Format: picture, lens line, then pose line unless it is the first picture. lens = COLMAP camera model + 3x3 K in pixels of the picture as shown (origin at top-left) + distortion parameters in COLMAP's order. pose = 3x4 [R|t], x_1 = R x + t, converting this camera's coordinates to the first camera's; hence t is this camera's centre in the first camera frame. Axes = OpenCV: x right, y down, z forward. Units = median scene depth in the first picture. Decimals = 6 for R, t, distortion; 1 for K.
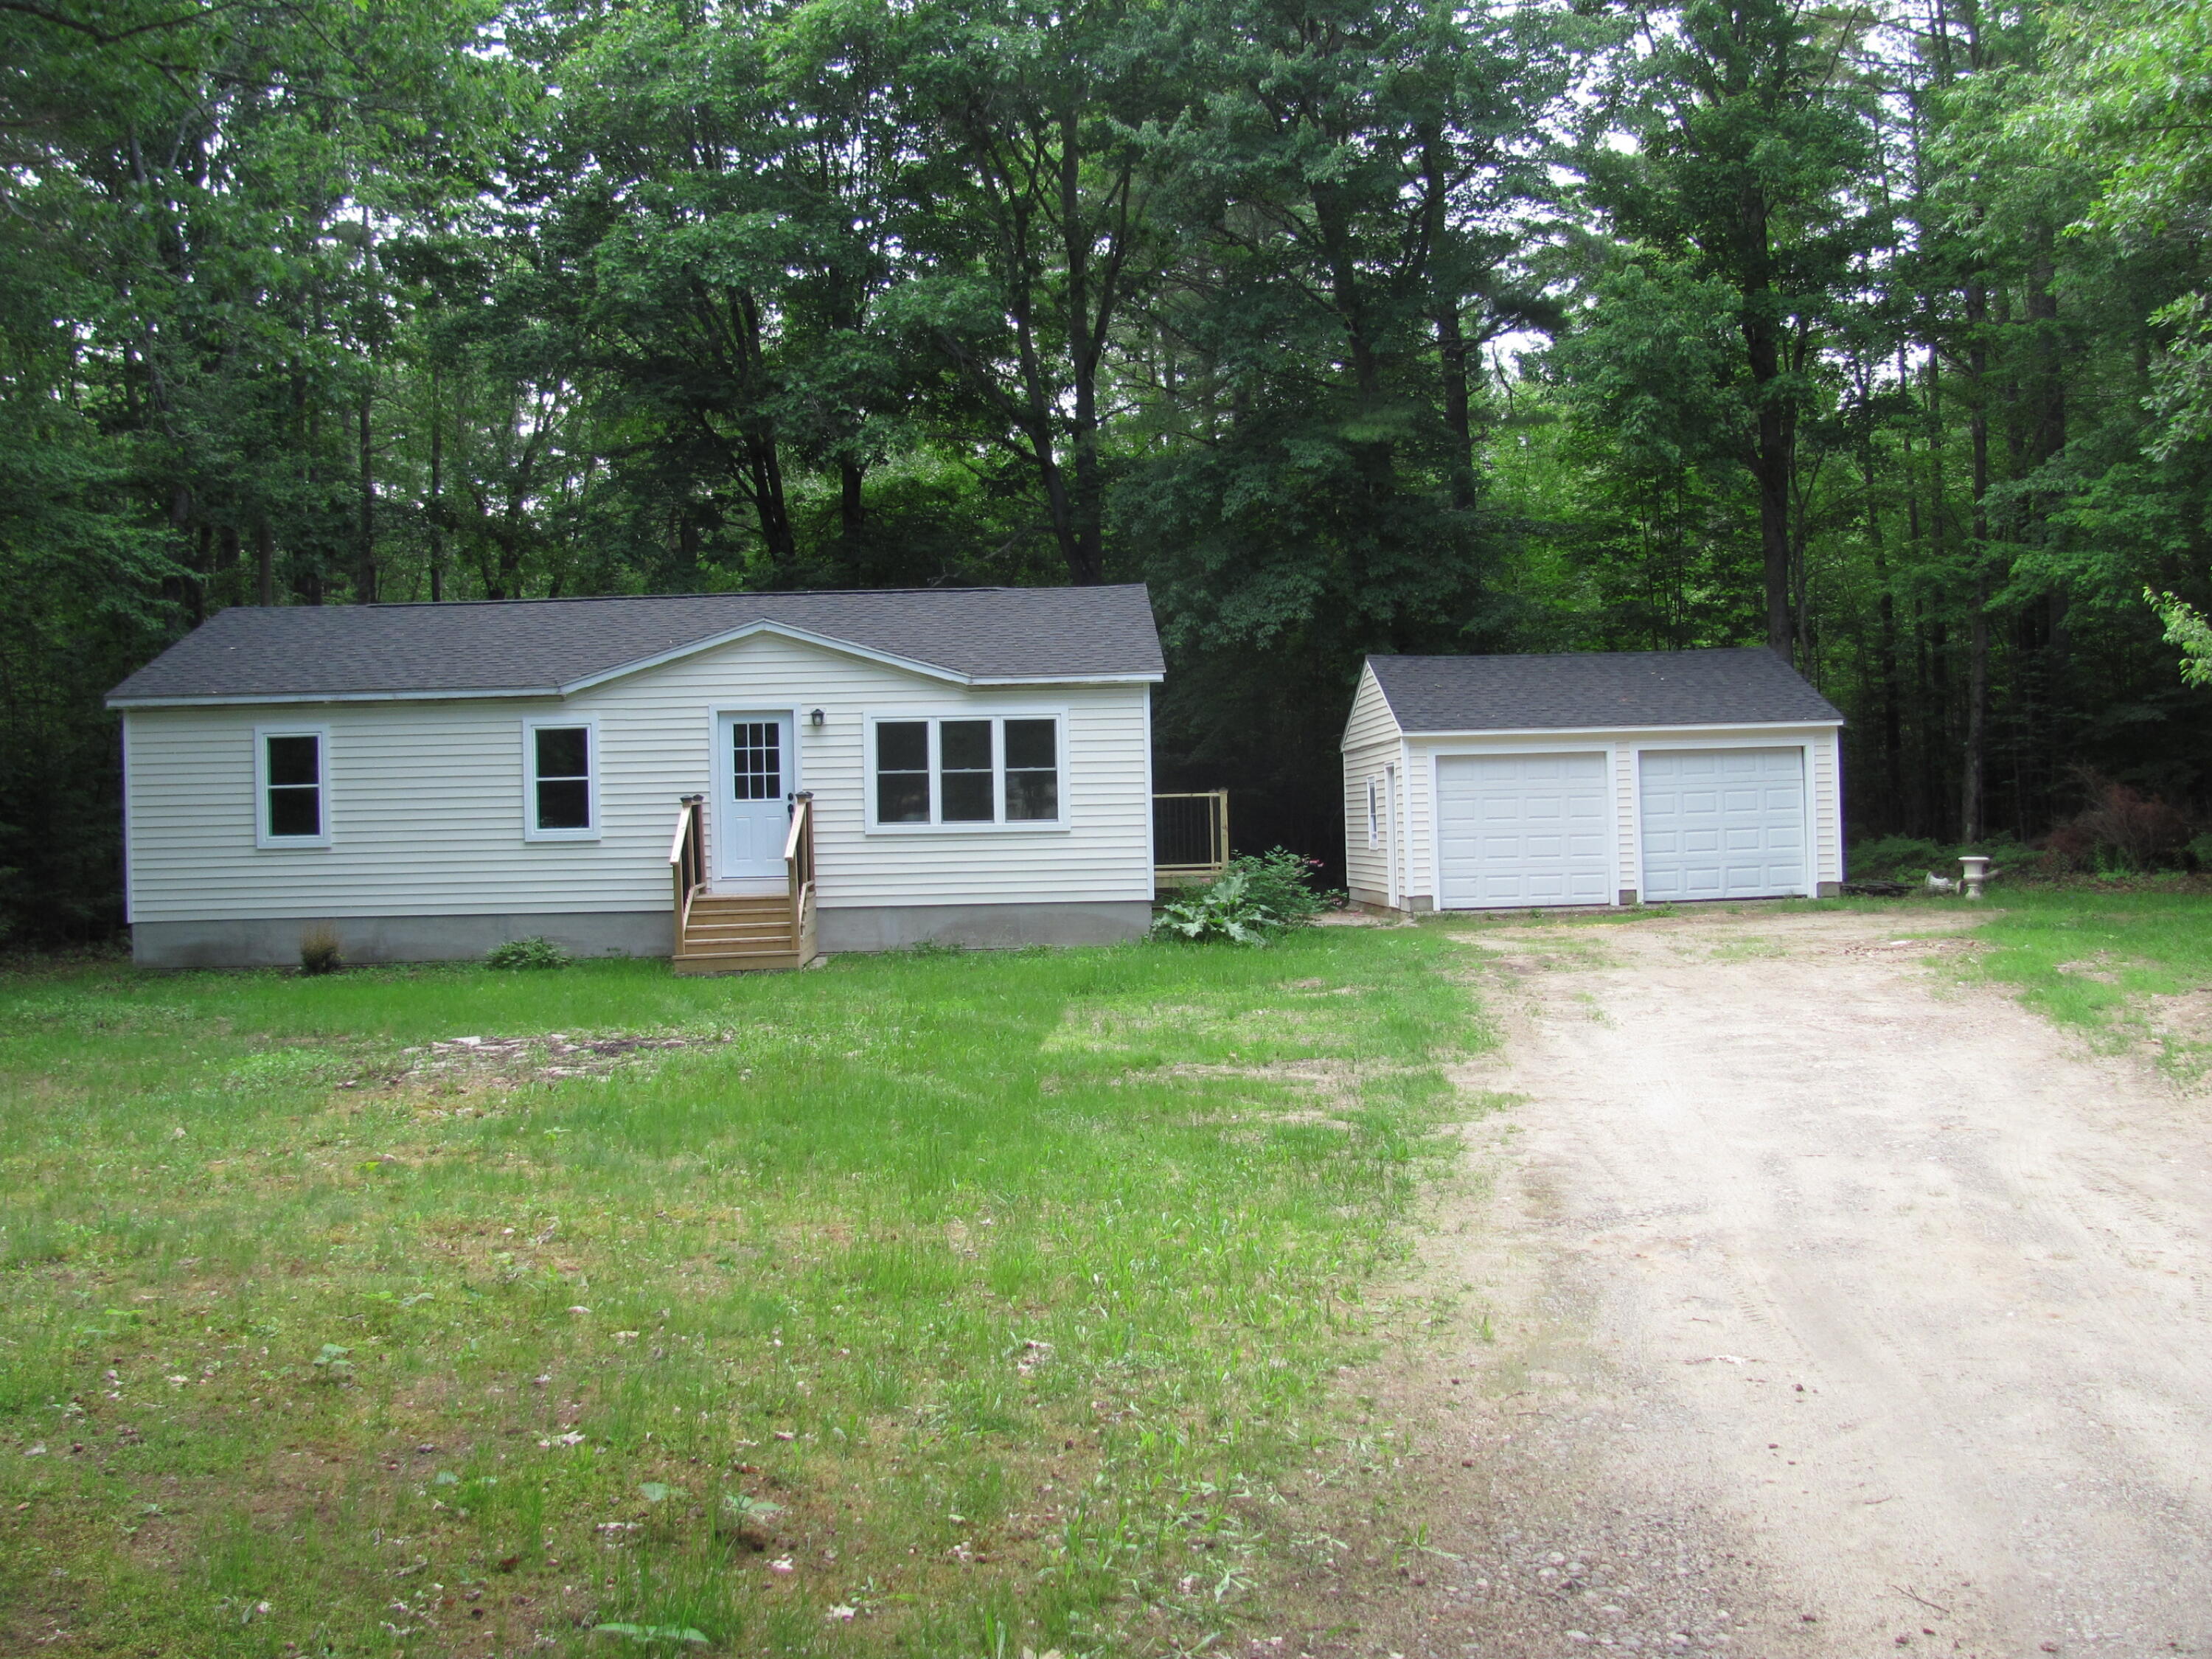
lens RADIAL K [[2353.3, 0, 1106.0], [0, 2353.3, 829.5], [0, 0, 1]] dist [-0.197192, 0.054120]
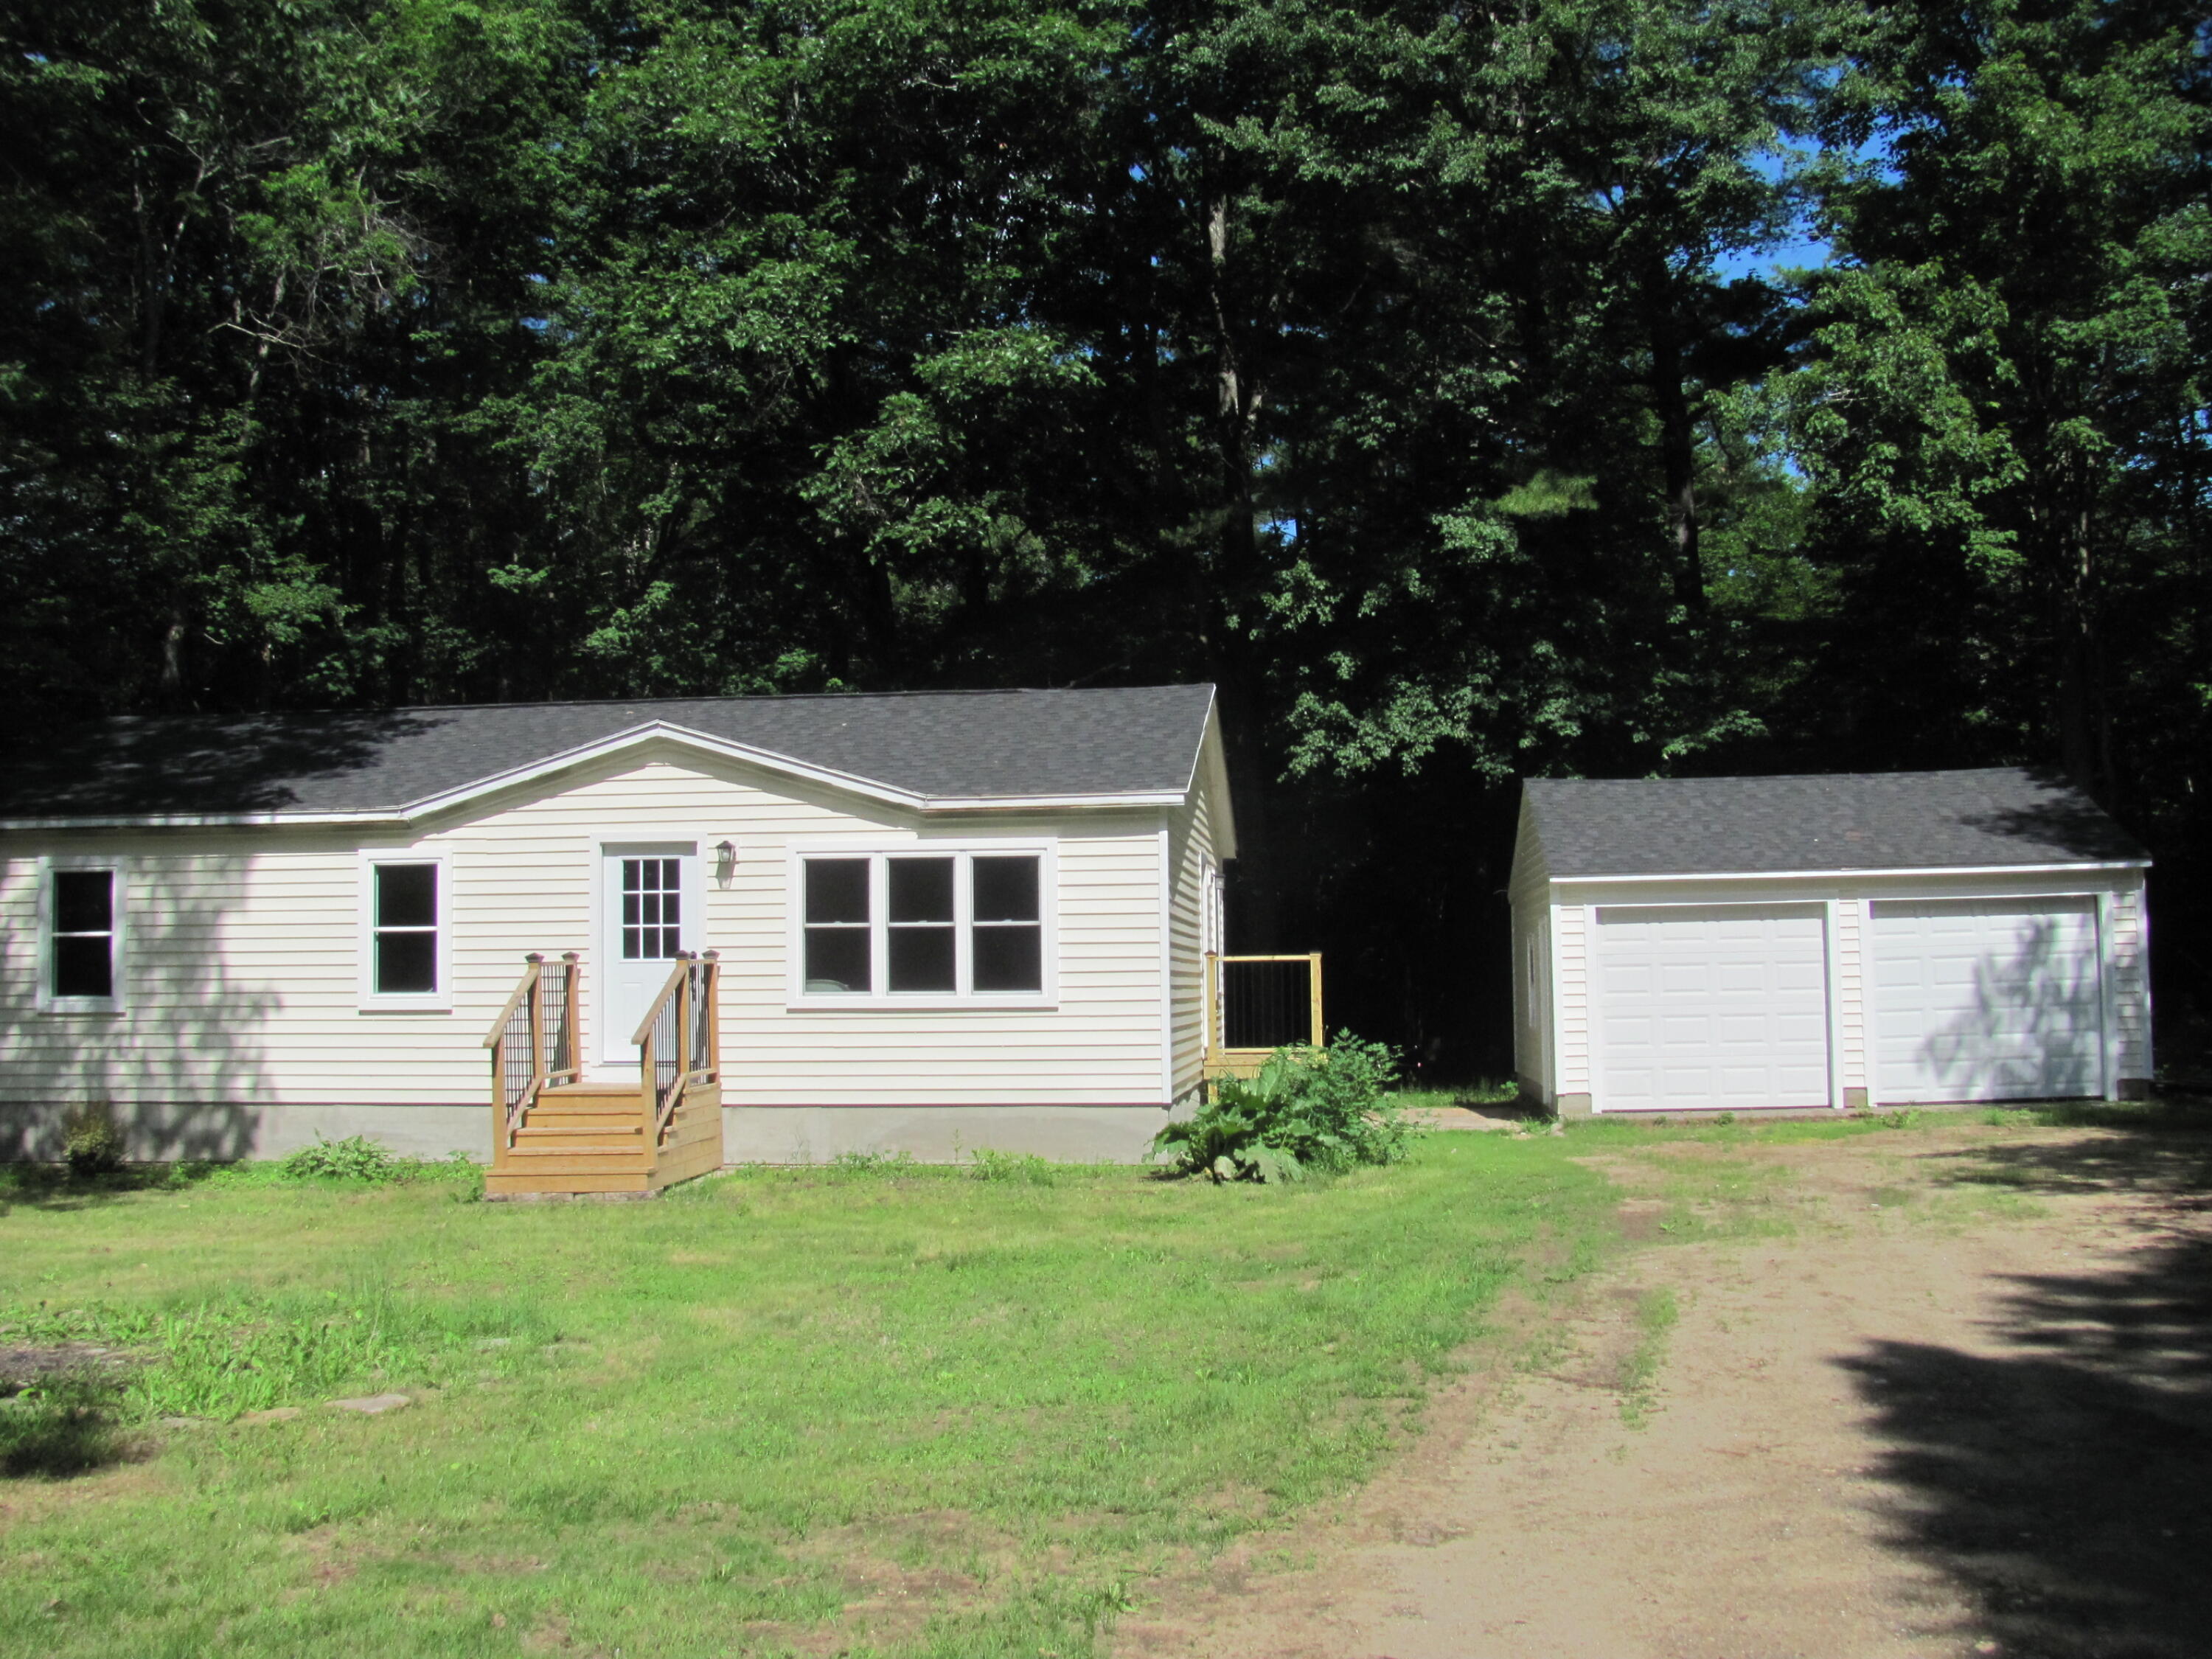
lens RADIAL K [[2353.3, 0, 1106.0], [0, 2353.3, 829.5], [0, 0, 1]] dist [-0.197192, 0.054120]
pose [[0.990100, 0.001558, -0.140356, 0.104438], [-0.010693, 0.997870, -0.064350, -0.007668], [0.139957, 0.065214, 0.988008, 0.266470]]
